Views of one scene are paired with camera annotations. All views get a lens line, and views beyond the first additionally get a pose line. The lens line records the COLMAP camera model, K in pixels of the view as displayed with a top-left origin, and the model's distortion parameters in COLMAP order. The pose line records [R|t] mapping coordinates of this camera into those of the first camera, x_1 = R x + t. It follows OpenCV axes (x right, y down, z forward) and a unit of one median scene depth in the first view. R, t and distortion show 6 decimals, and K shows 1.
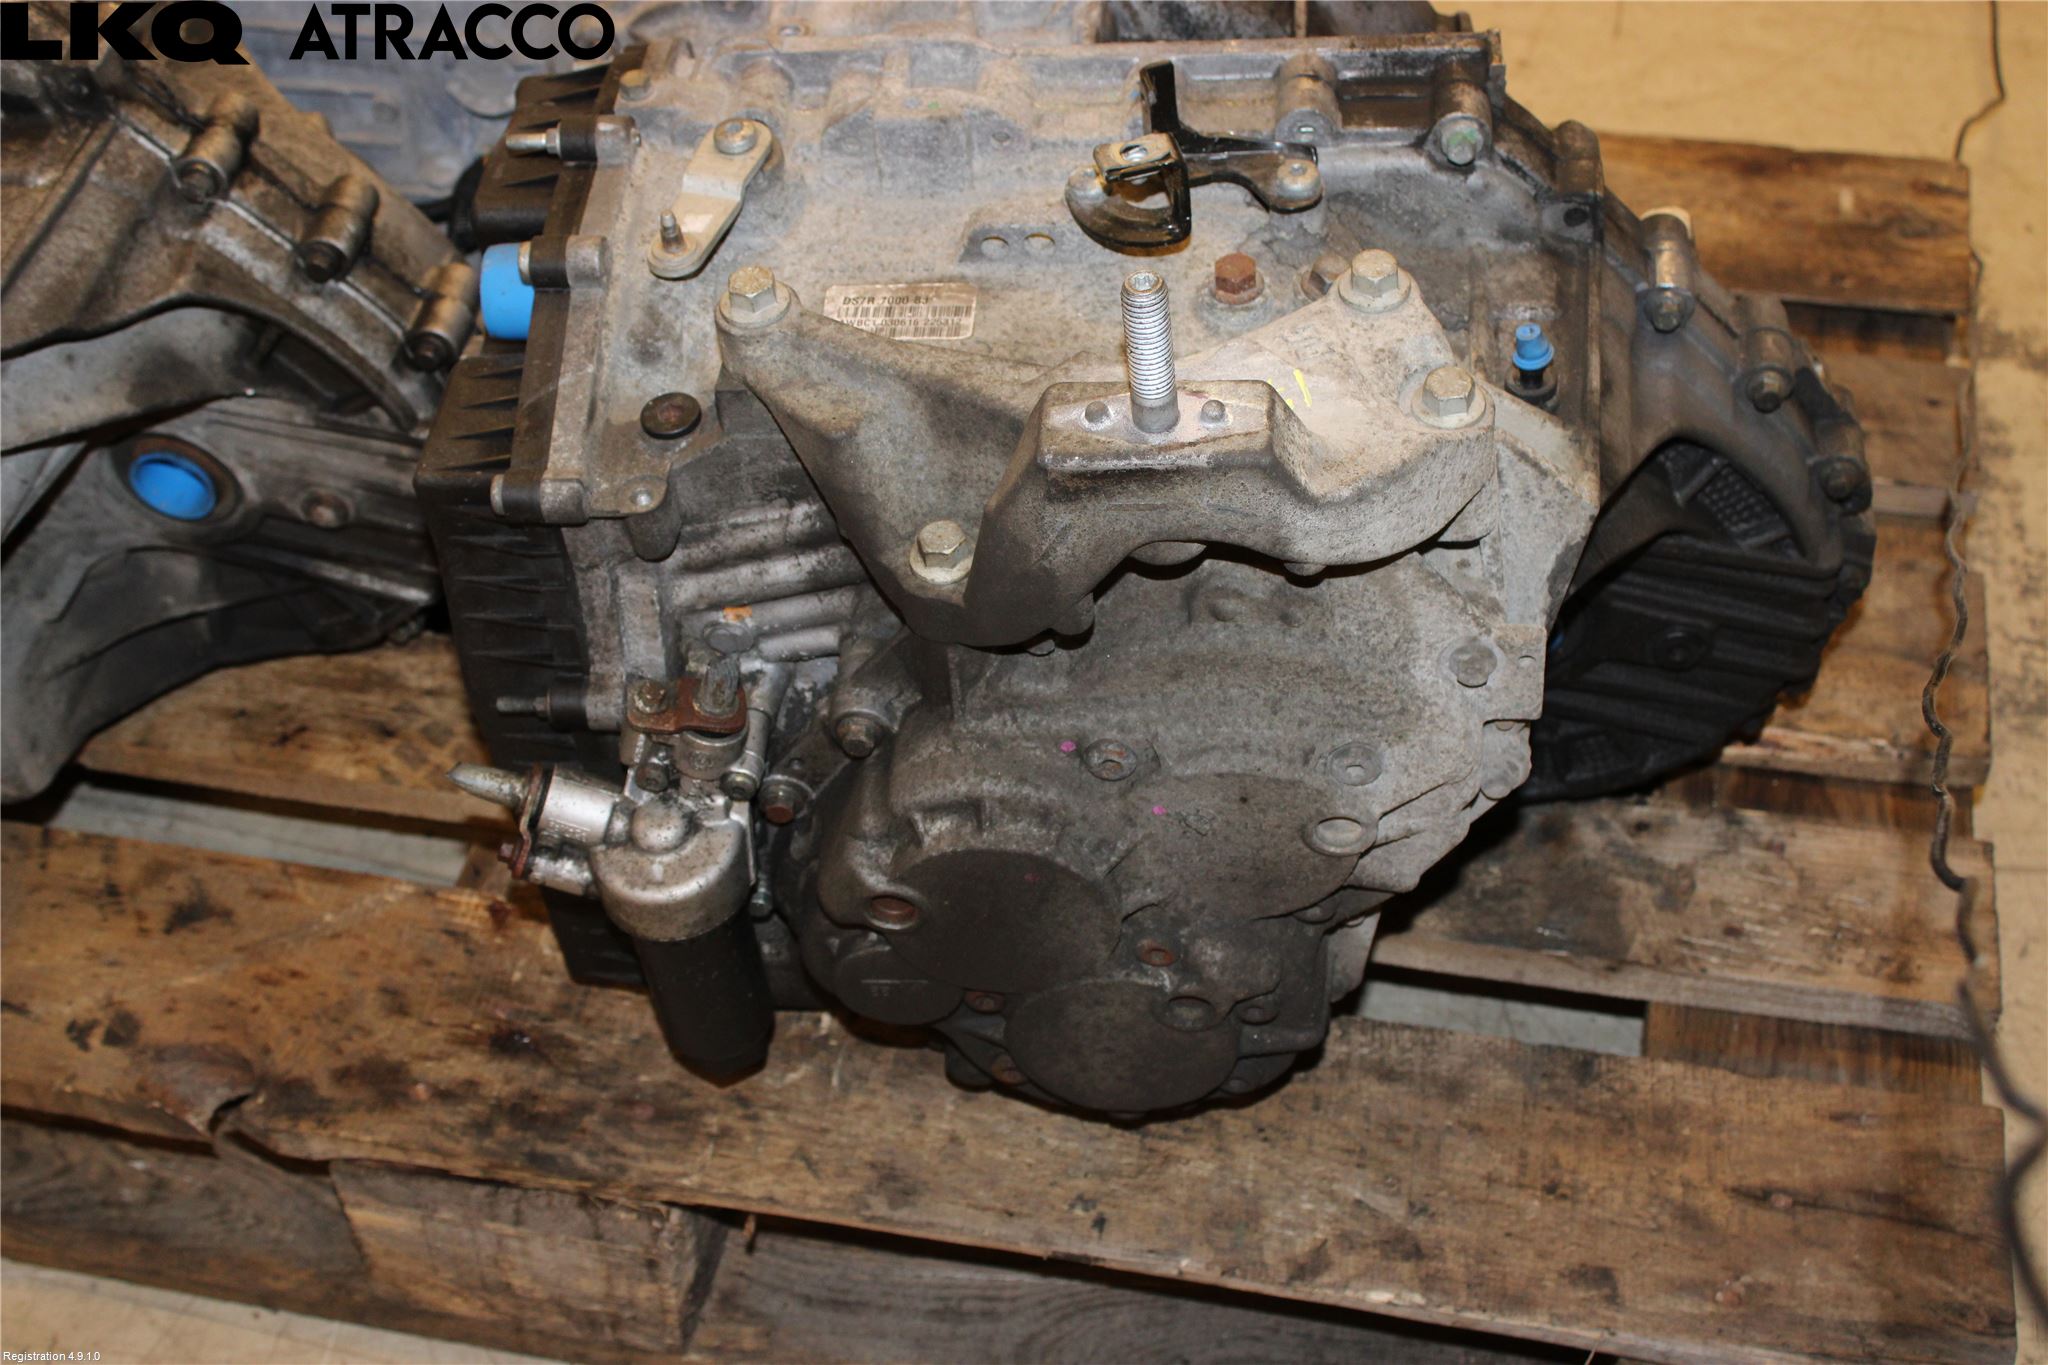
lens RADIAL K [[2805.0, 0, 1028.6], [0, 2805.0, 673.1], [0, 0, 1]] dist [-0.013745, 0.000000]
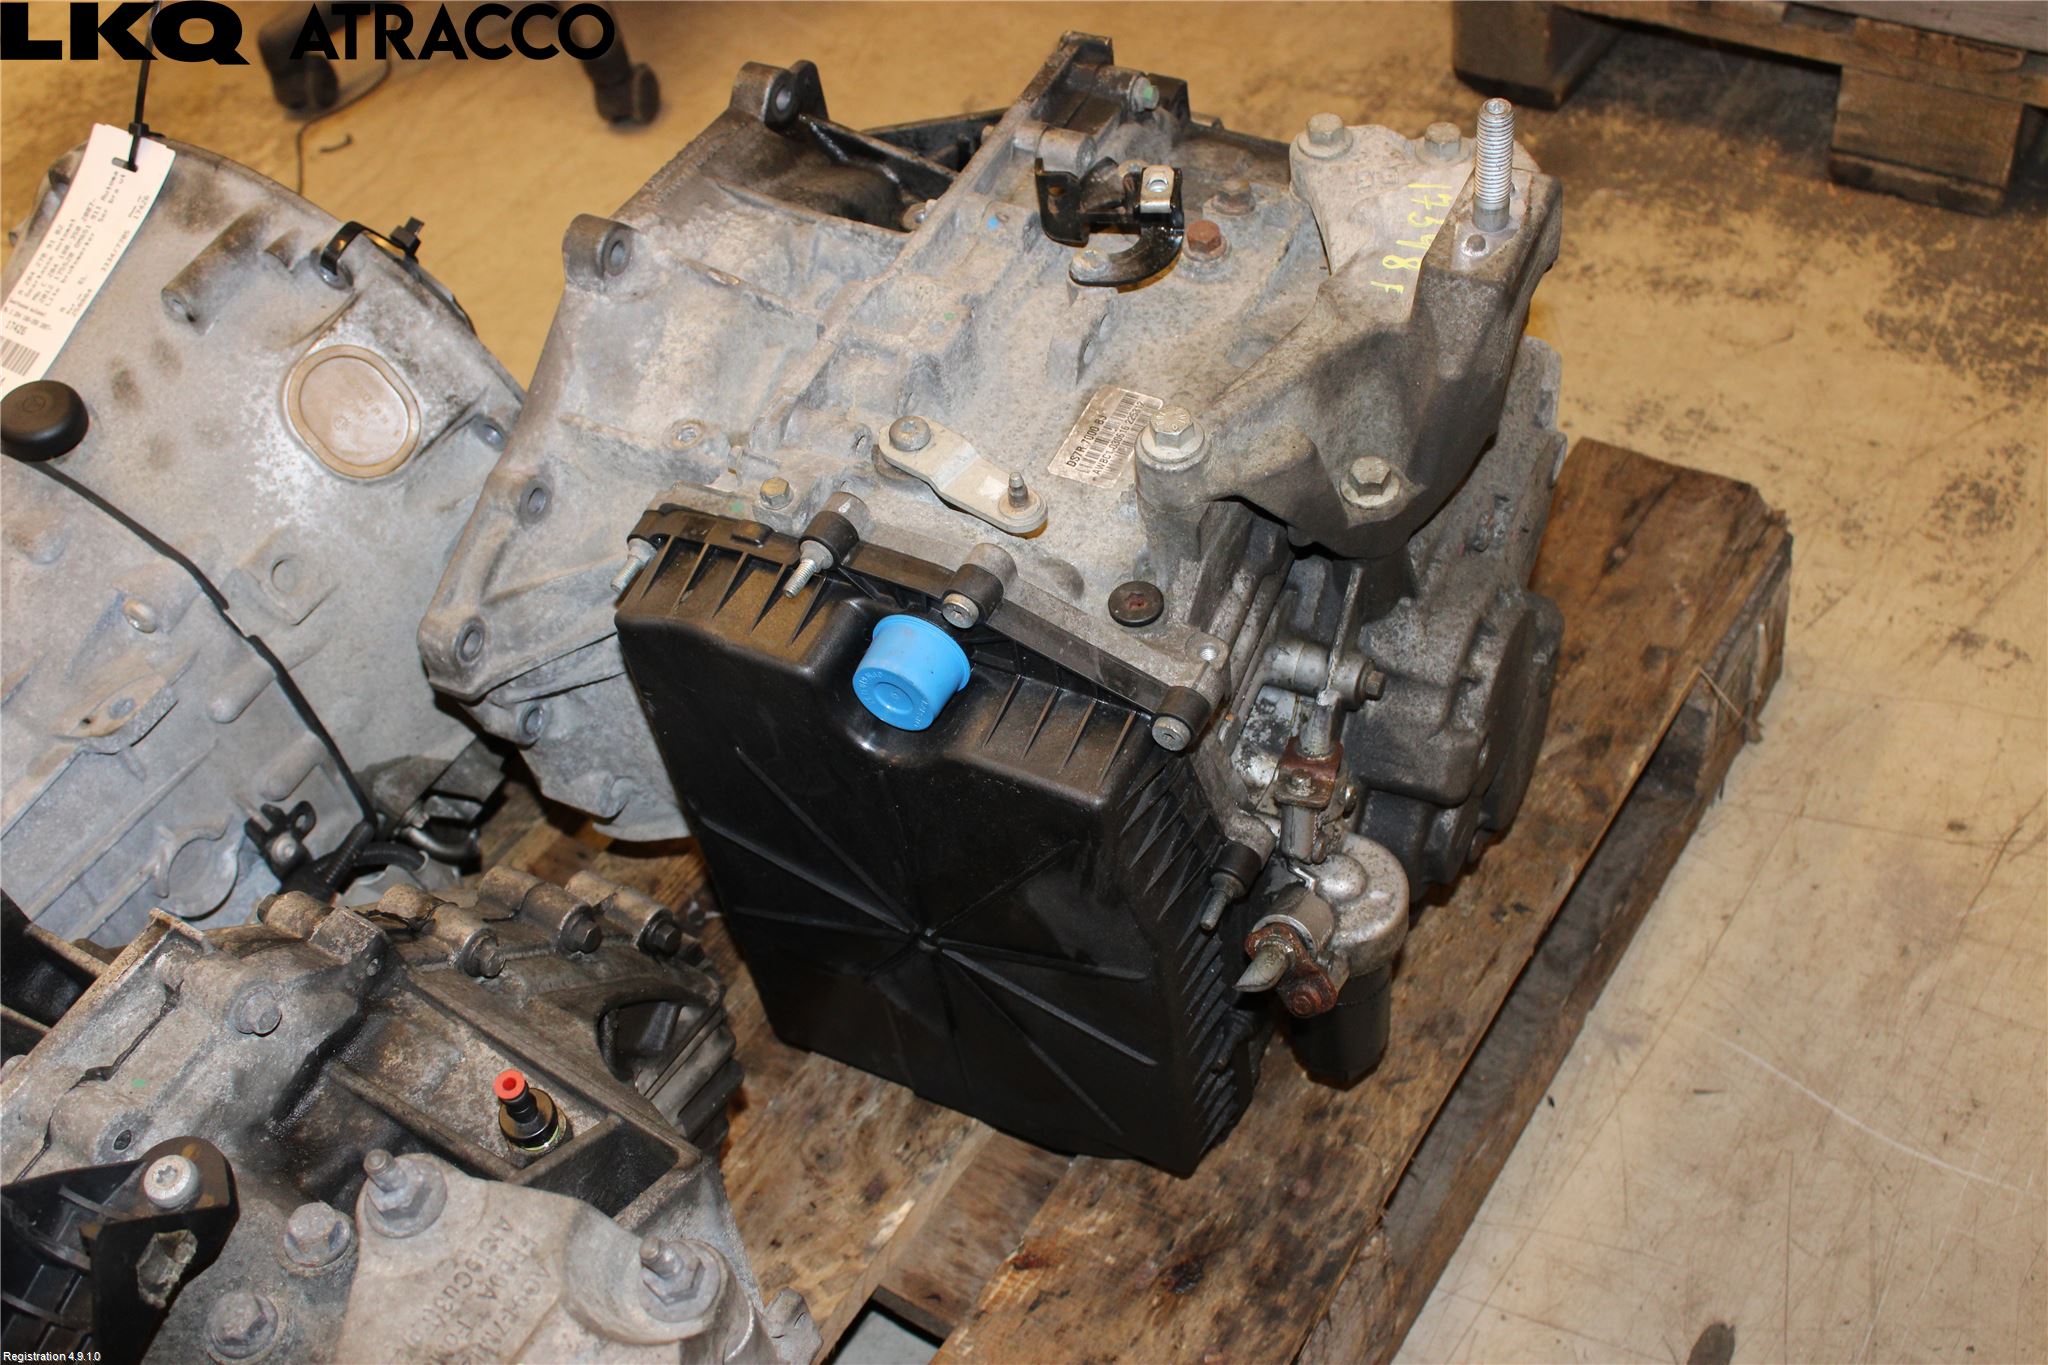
lens RADIAL K [[2224.9, 0, 1017.9], [0, 2224.9, 689.6], [0, 0, 1]] dist [-0.064837, 0.000000]
pose [[0.375456, -0.677924, 0.632021, -0.677812], [0.741284, 0.628972, 0.234289, -0.291844], [-0.556354, 0.380542, 0.738686, 0.374520]]
